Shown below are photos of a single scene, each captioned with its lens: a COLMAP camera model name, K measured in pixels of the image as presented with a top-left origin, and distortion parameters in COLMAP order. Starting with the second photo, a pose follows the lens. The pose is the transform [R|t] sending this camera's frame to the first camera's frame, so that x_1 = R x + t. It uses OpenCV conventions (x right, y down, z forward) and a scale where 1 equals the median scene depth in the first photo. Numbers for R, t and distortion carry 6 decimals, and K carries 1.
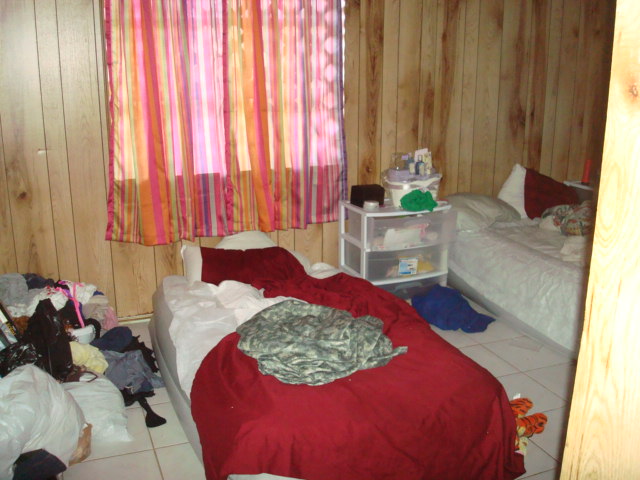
lens RADIAL K [[667.1, 0, 320.1], [0, 667.1, 238.1], [0, 0, 1]] dist [-0.102610, 0.000000]
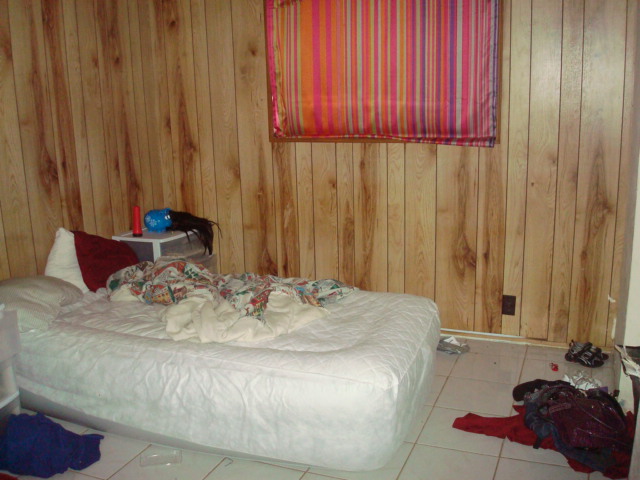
lens RADIAL K [[667.1, 0, 318.4], [0, 667.1, 246.5], [0, 0, 1]] dist [-0.102610, 0.000000]
pose [[0.691926, -0.194522, 0.695270, -0.041319], [0.218430, 0.974290, 0.055206, -0.068332], [-0.688133, 0.113669, 0.716625, 0.228012]]
